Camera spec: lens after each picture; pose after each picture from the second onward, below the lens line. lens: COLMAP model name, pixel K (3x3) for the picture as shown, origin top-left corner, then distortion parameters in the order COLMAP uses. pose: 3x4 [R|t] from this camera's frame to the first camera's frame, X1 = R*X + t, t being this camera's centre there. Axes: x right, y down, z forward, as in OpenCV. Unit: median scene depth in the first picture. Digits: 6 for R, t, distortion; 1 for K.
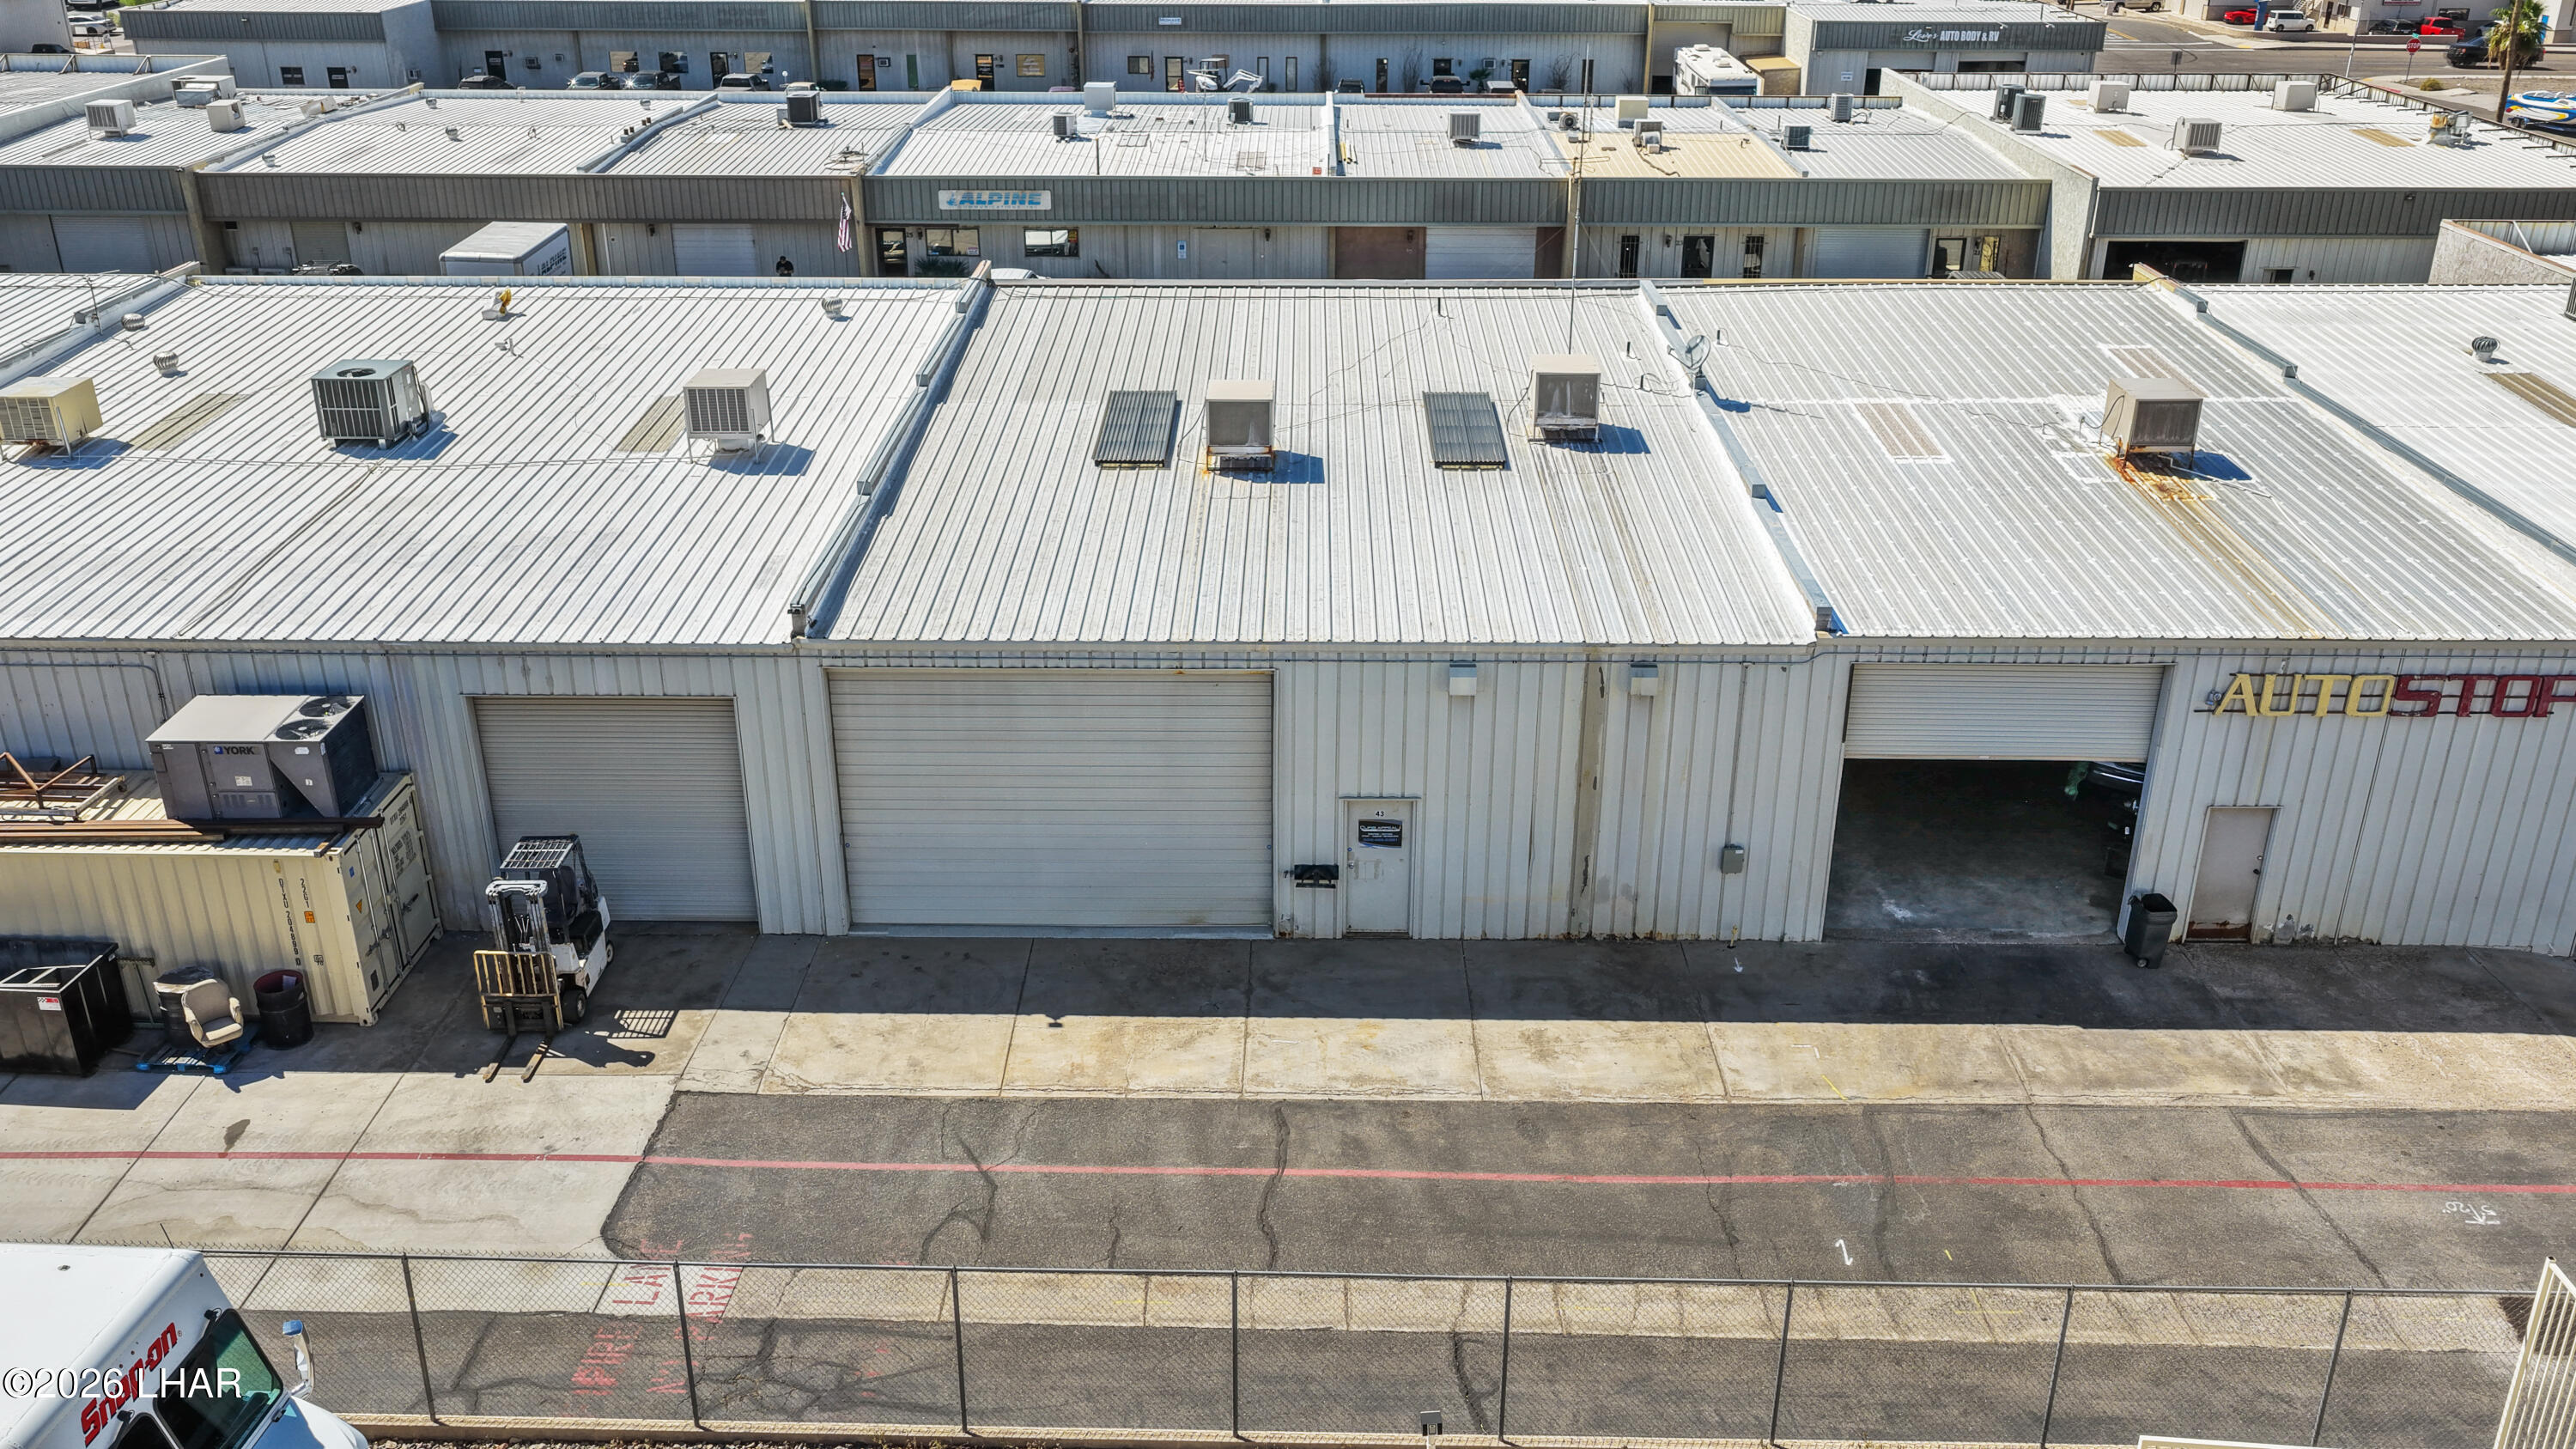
lens RADIAL K [[2135.1, 0, 1294.2], [0, 2135.1, 719.7], [0, 0, 1]] dist [0.006802, 0.002146]
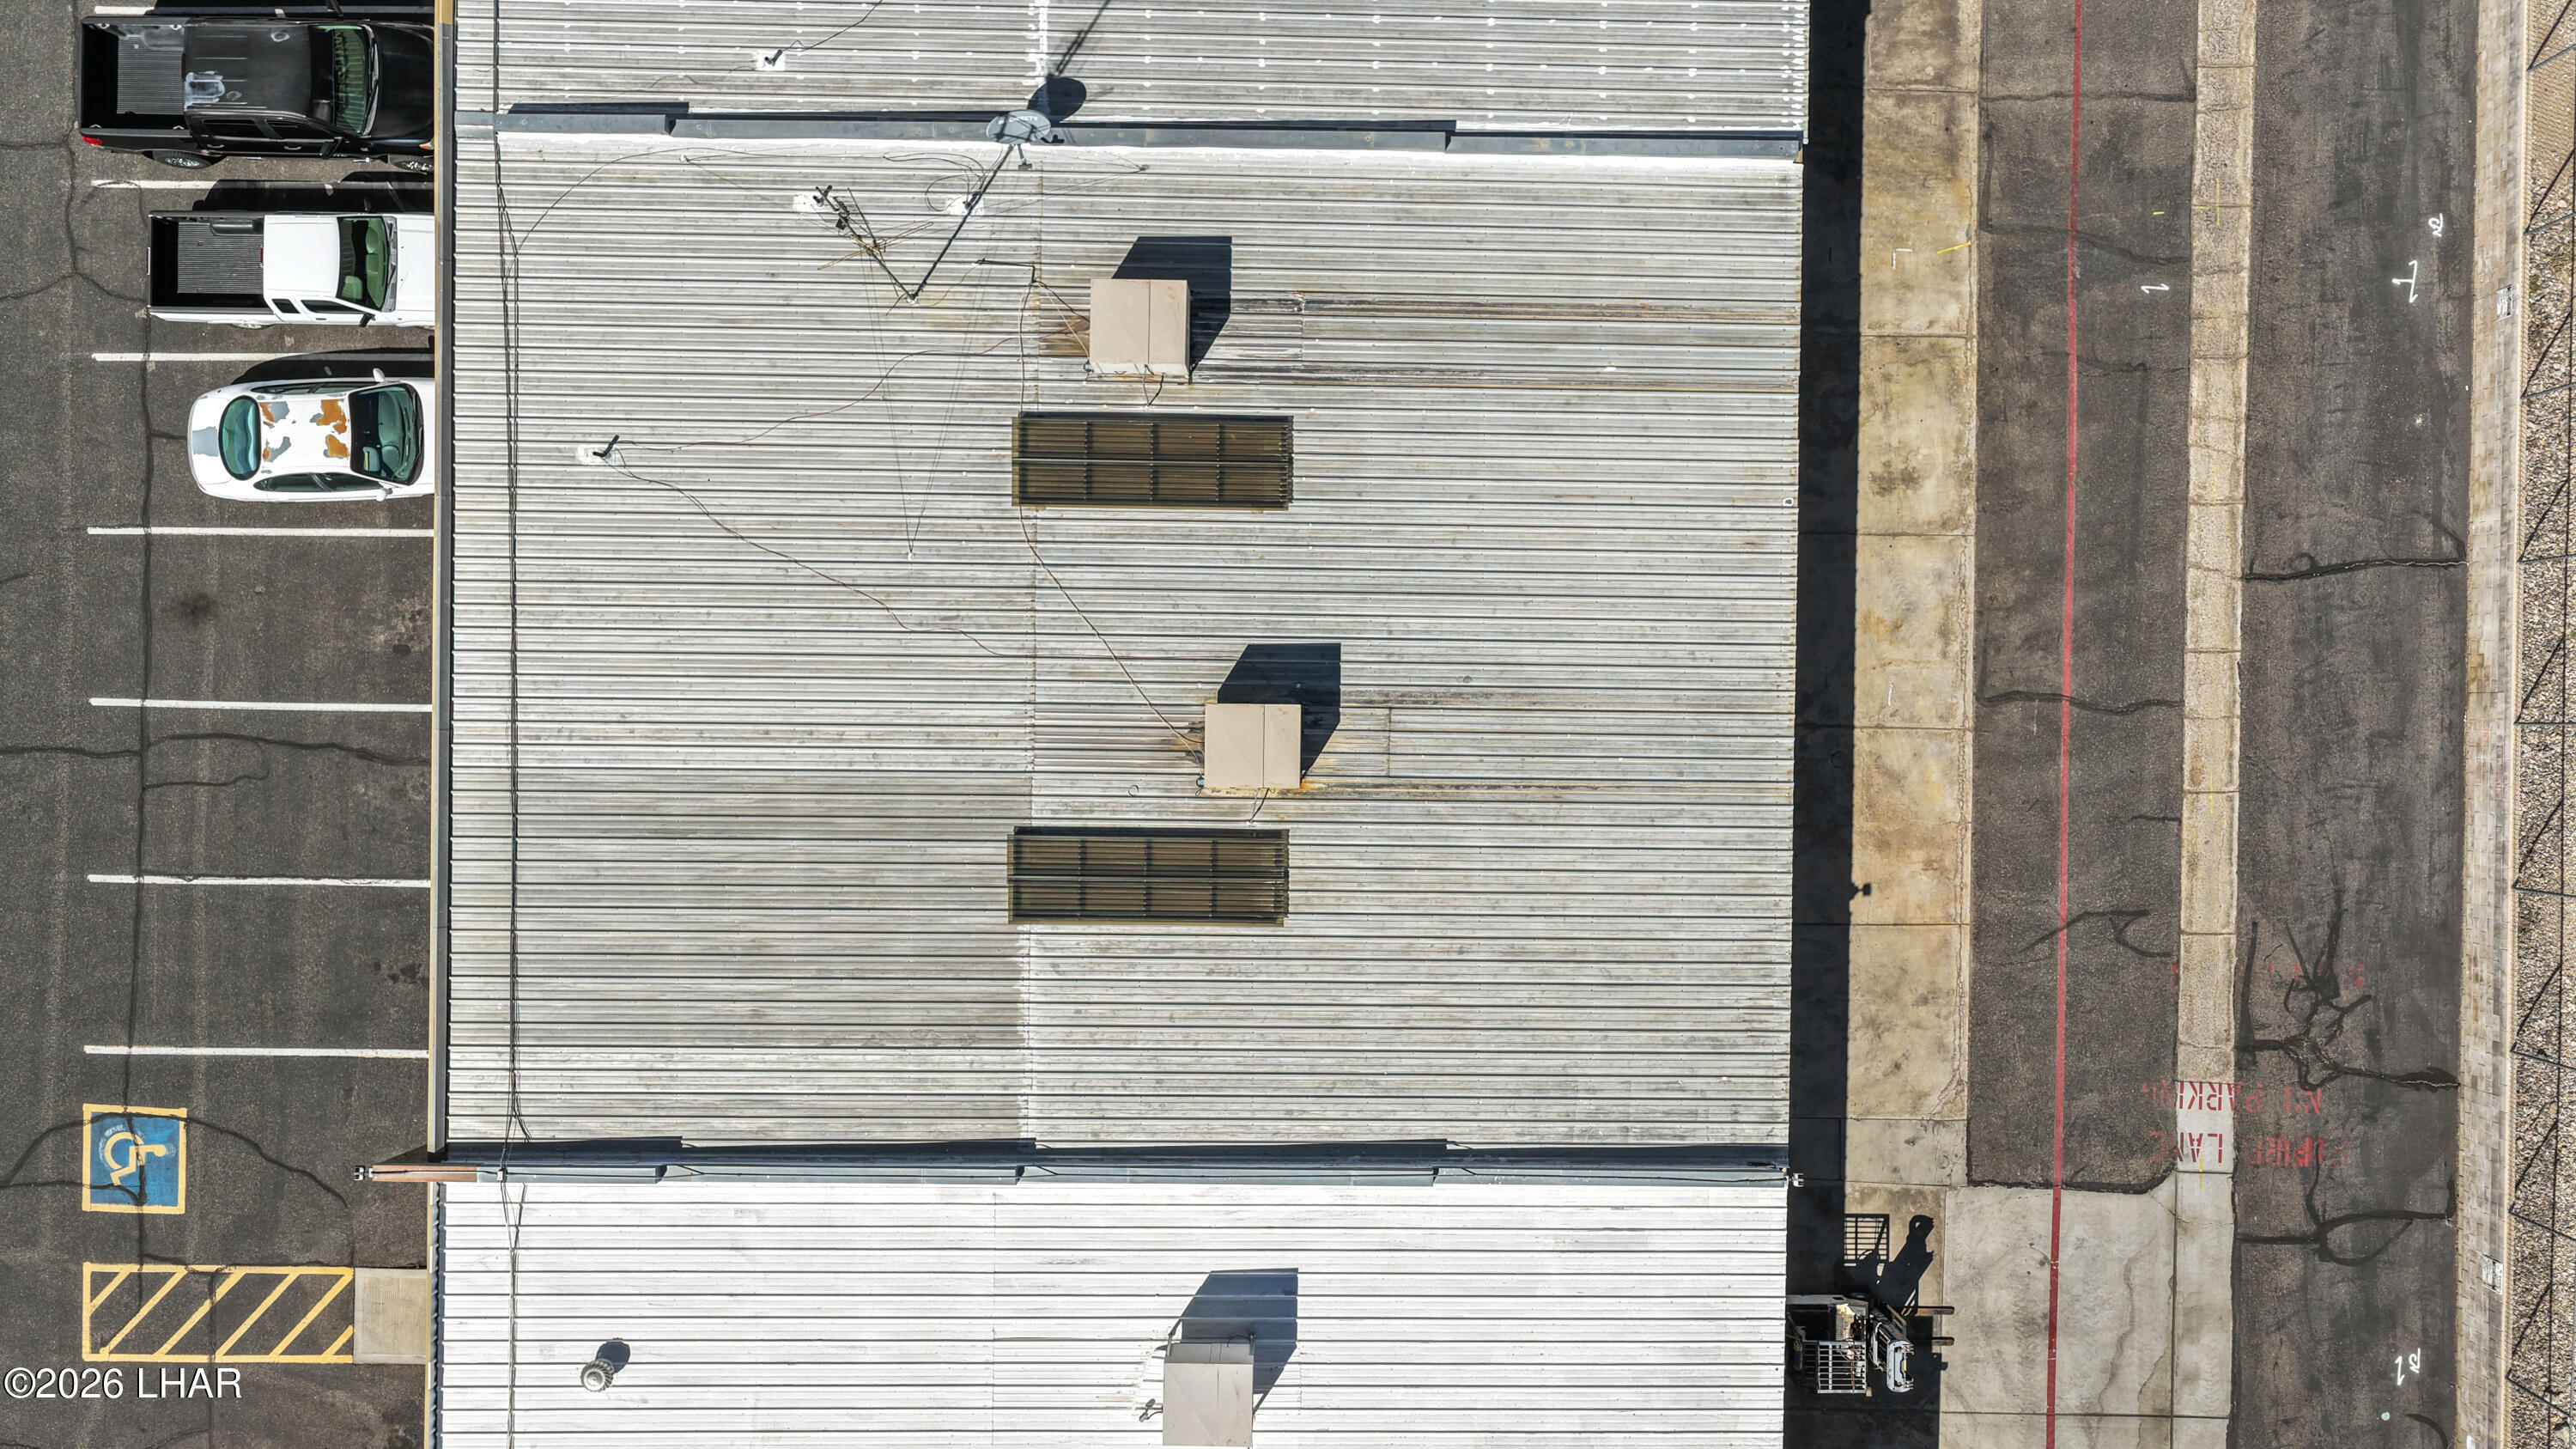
lens RADIAL K [[2143.6, 0, 1289.2], [0, 2143.6, 735.0], [0, 0, 1]] dist [0.004670, -0.000227]
pose [[0.004599, -0.999964, -0.007168, -0.020521], [0.412133, -0.004636, 0.911112, -1.110419], [-0.911112, -0.007144, 0.412097, 0.837549]]
